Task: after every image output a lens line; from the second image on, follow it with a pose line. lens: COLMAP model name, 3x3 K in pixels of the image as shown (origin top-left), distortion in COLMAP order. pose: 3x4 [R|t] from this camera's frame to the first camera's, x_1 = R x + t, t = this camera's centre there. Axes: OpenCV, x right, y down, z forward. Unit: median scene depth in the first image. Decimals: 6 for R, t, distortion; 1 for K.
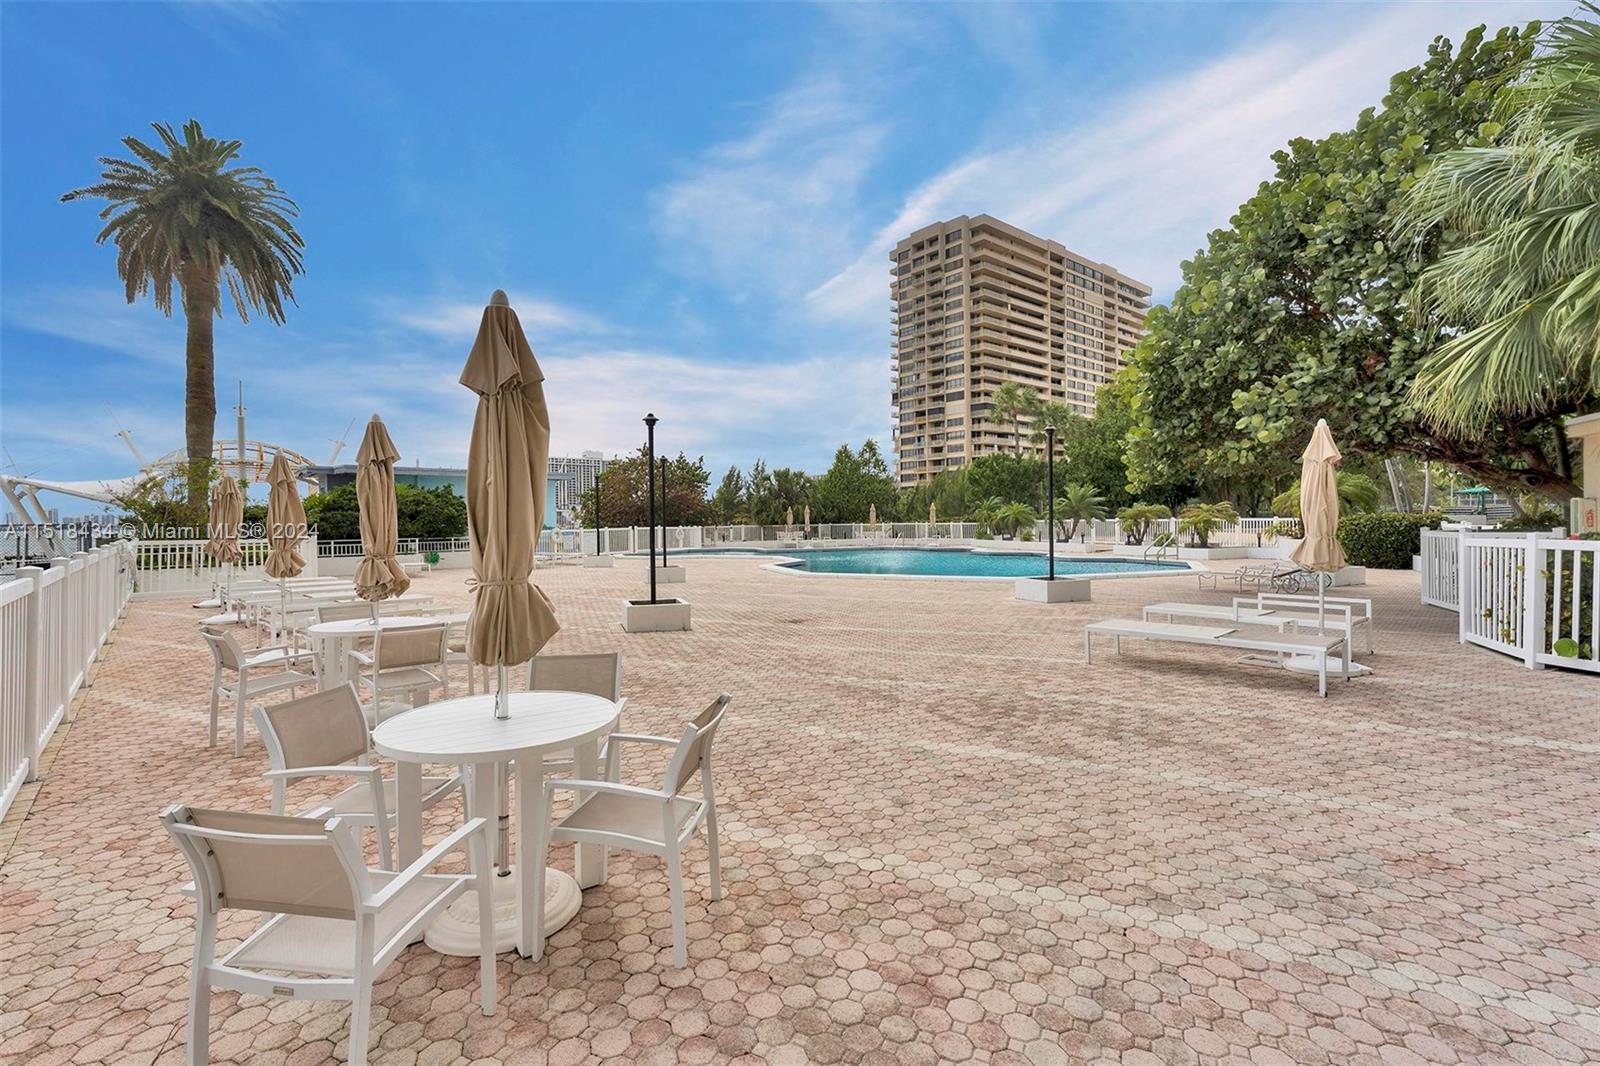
lens RADIAL K [[737.4, 0, 795.6], [0, 737.4, 518.1], [0, 0, 1]] dist [0.016927, -0.000029]
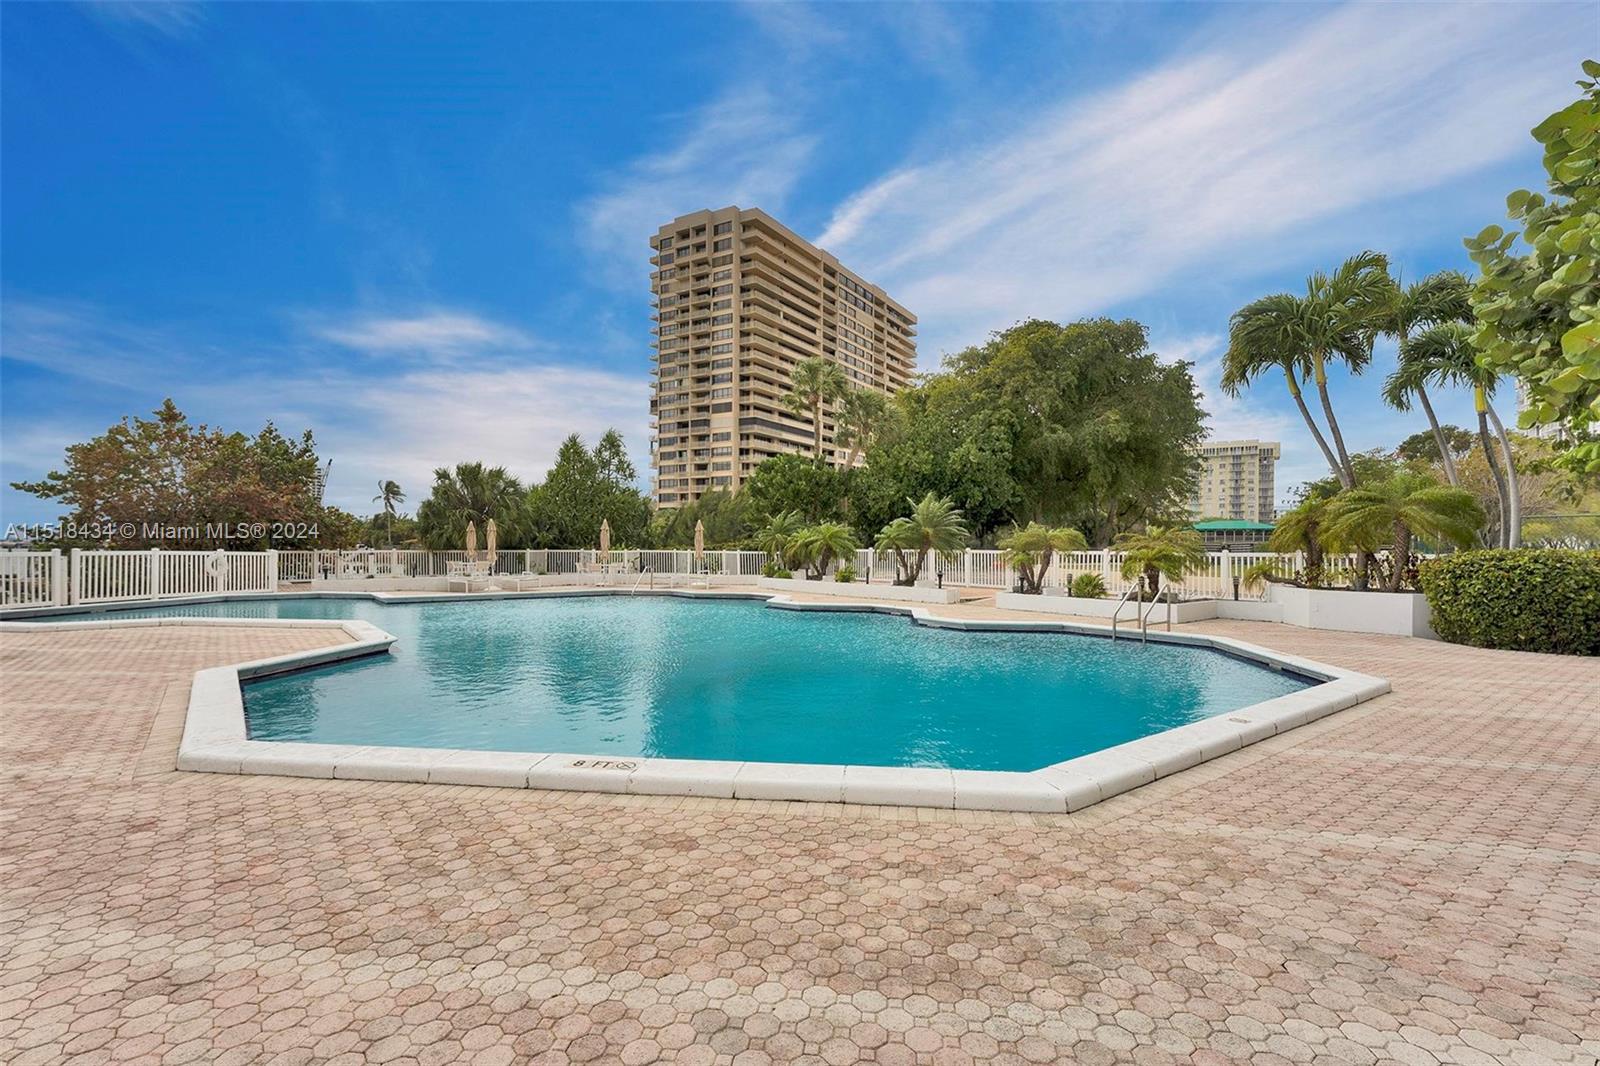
lens RADIAL K [[737.4, 0, 803.5], [0, 737.4, 549.2], [0, 0, 1]] dist [0.016927, -0.000029]
pose [[0.945096, 0.016190, 0.326392, 0.021912], [-0.018069, 0.999833, 0.002725, 0.000552], [-0.326293, -0.008473, 0.945231, 0.128360]]
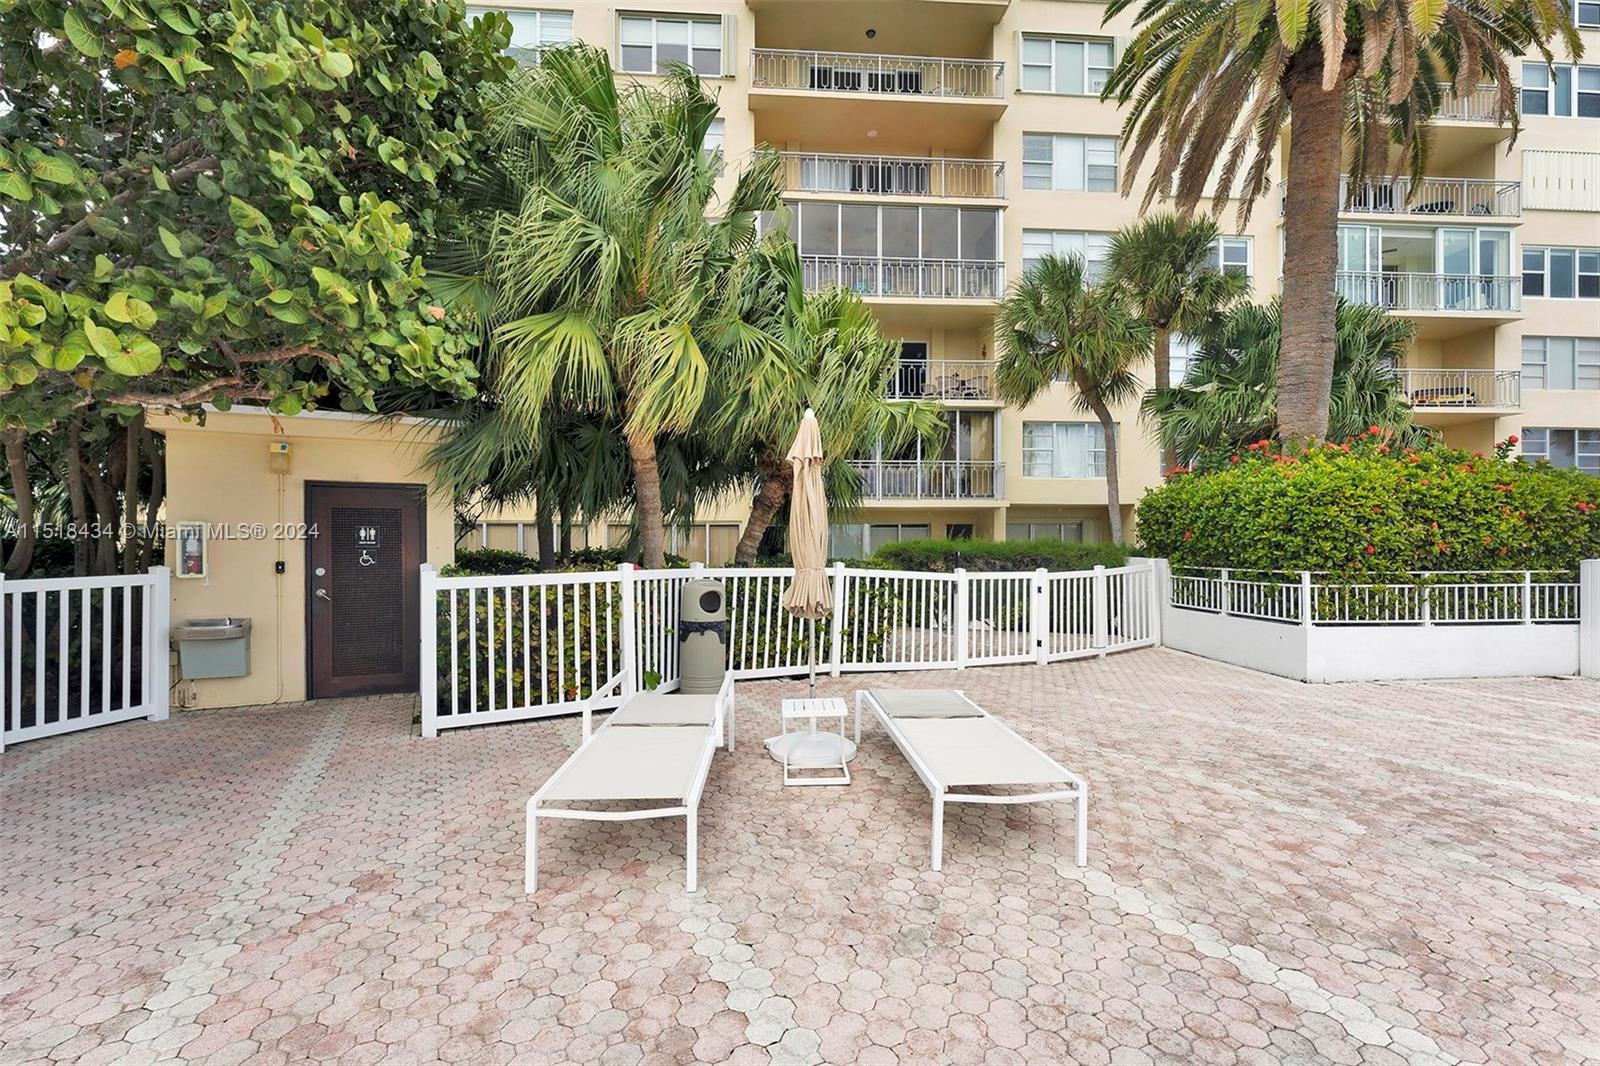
lens RADIAL K [[737.4, 0, 806.3], [0, 737.4, 537.7], [0, 0, 1]] dist [0.016927, -0.000029]
pose [[-0.811991, 0.016955, 0.583424, 0.267221], [0.008993, 0.999823, -0.016540, 0.004269], [-0.583601, -0.008184, -0.811999, 1.447234]]
